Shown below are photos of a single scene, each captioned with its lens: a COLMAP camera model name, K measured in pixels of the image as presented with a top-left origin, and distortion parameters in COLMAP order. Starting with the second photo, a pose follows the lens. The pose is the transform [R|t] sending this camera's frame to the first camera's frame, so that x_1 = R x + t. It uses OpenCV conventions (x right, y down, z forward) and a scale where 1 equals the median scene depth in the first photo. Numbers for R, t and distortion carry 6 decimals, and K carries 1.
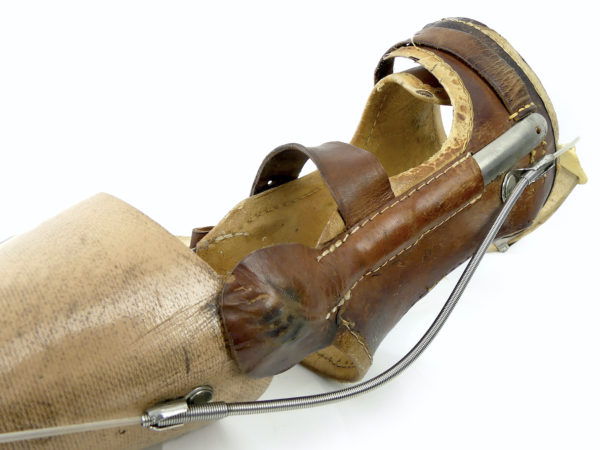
lens RADIAL K [[474.5, 0, 300.0], [0, 474.5, 225.0], [0, 0, 1]] dist [-0.028752, -0.003500]
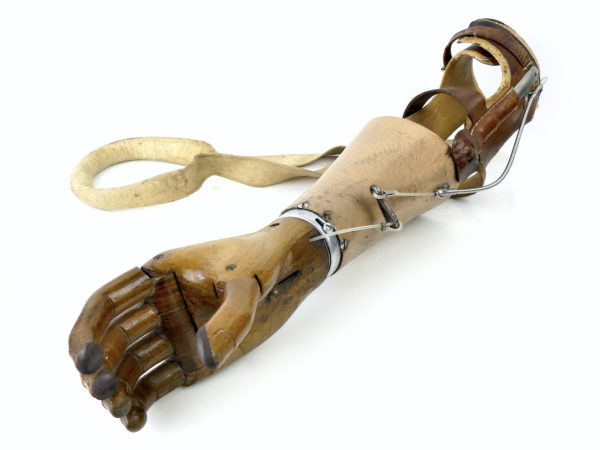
lens RADIAL K [[598.9, 0, 300.0], [0, 598.9, 225.0], [0, 0, 1]] dist [-0.008743, -0.005798]
pose [[0.965698, -0.132135, 0.223534, -1.268548], [0.120891, 0.990644, 0.063320, 0.183867], [-0.229809, -0.034125, 0.972637, -1.476589]]
